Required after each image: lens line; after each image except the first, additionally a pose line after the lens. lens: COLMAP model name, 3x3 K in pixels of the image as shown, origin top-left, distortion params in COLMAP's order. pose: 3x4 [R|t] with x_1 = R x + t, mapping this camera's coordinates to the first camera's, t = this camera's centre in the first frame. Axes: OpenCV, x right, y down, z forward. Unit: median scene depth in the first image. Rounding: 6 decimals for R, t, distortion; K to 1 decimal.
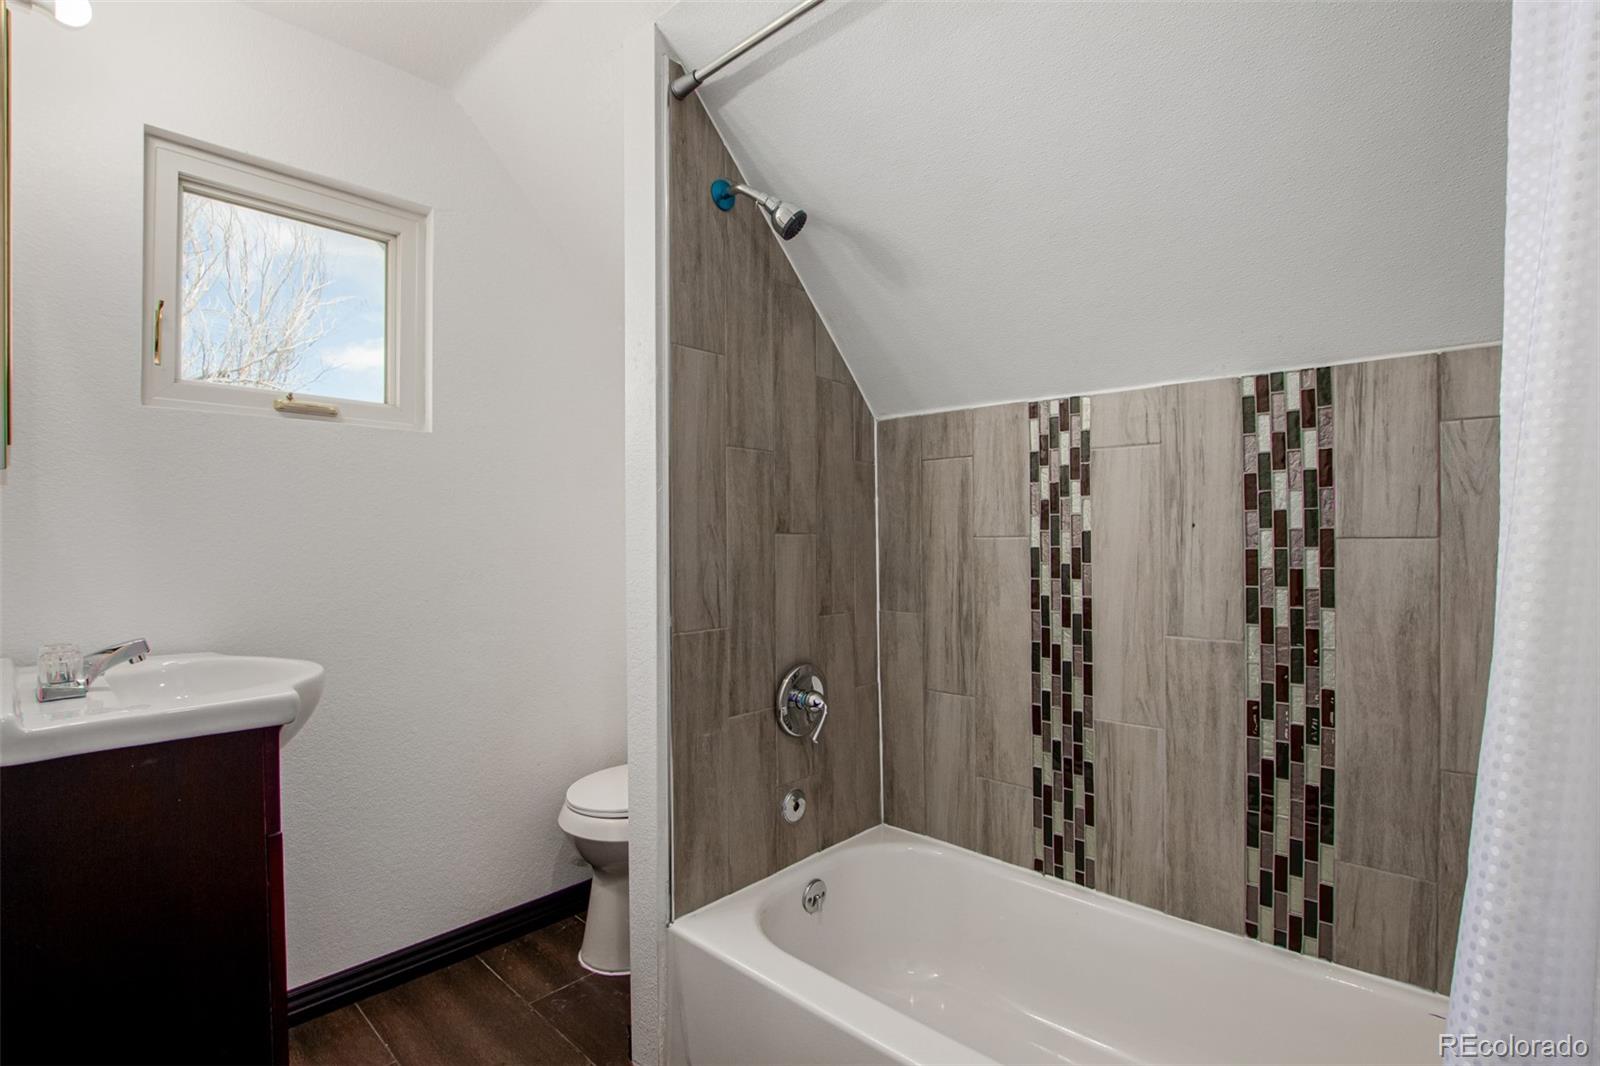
lens RADIAL K [[755.0, 0, 796.6], [0, 755.0, 543.6], [0, 0, 1]] dist [-0.035580, -0.000460]
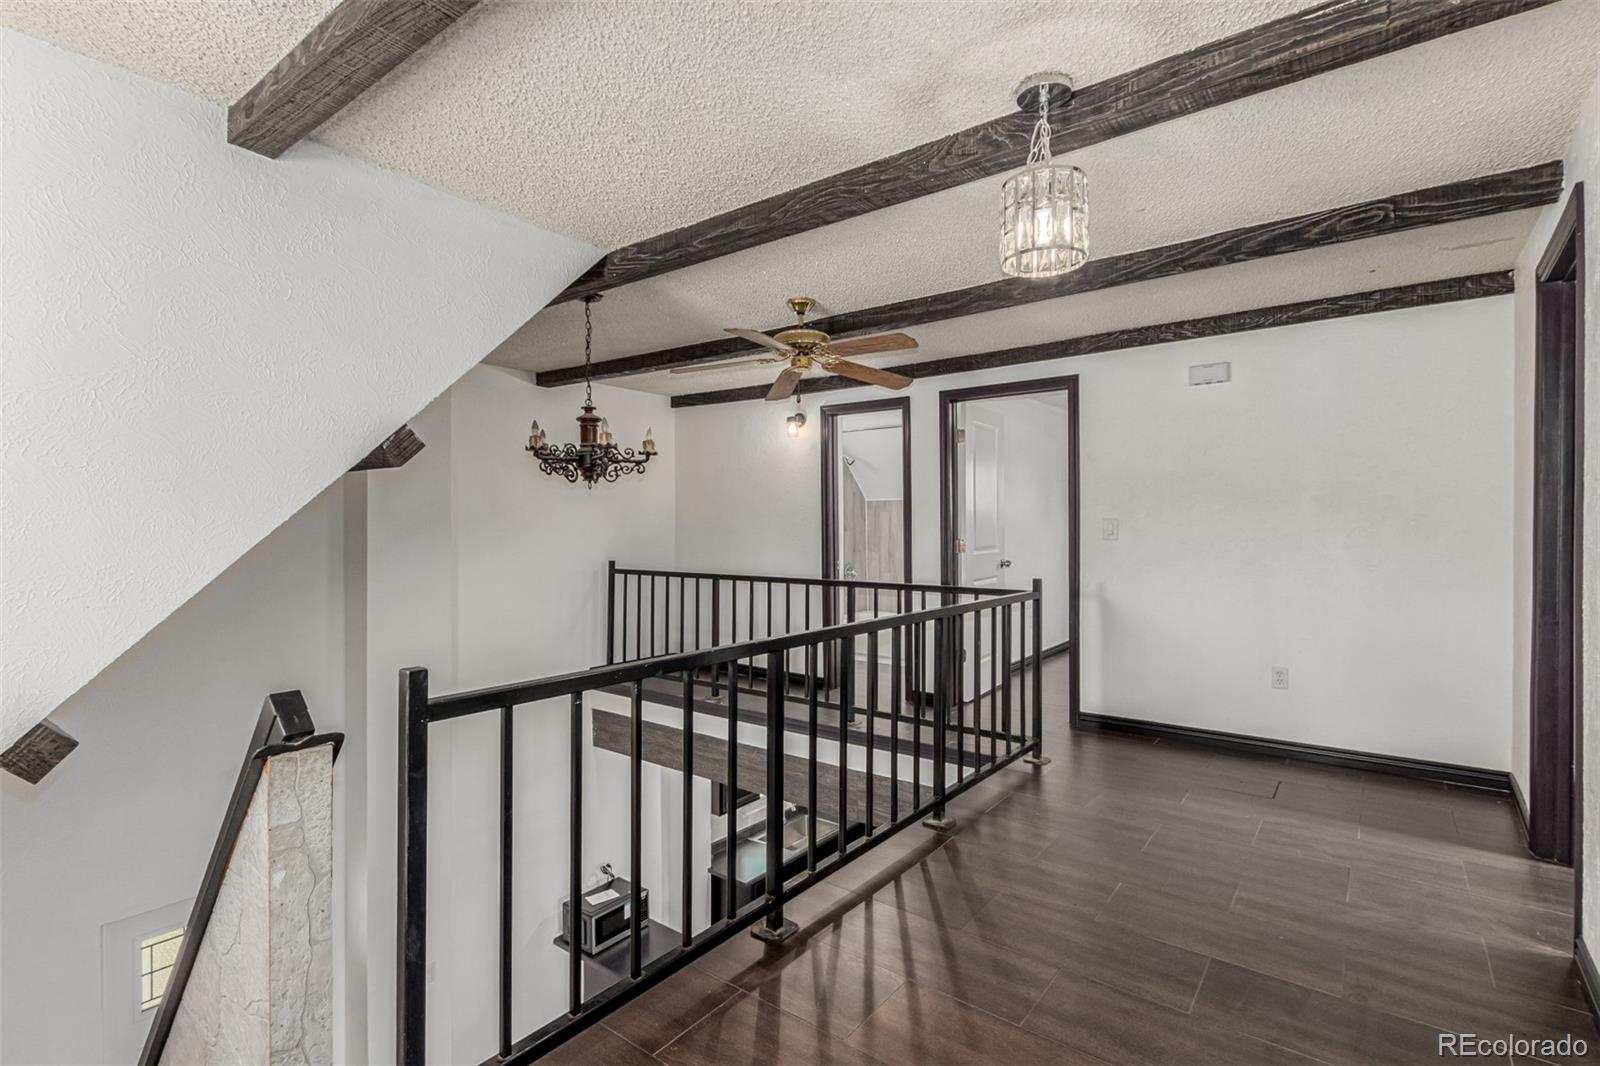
lens RADIAL K [[755.0, 0, 802.4], [0, 755.0, 528.7], [0, 0, 1]] dist [-0.035580, -0.000460]
pose [[0.996019, 0.000382, 0.089142, -0.556373], [-0.000302, 1.000000, -0.000910, -0.025033], [-0.089143, 0.000879, 0.996018, -2.753486]]
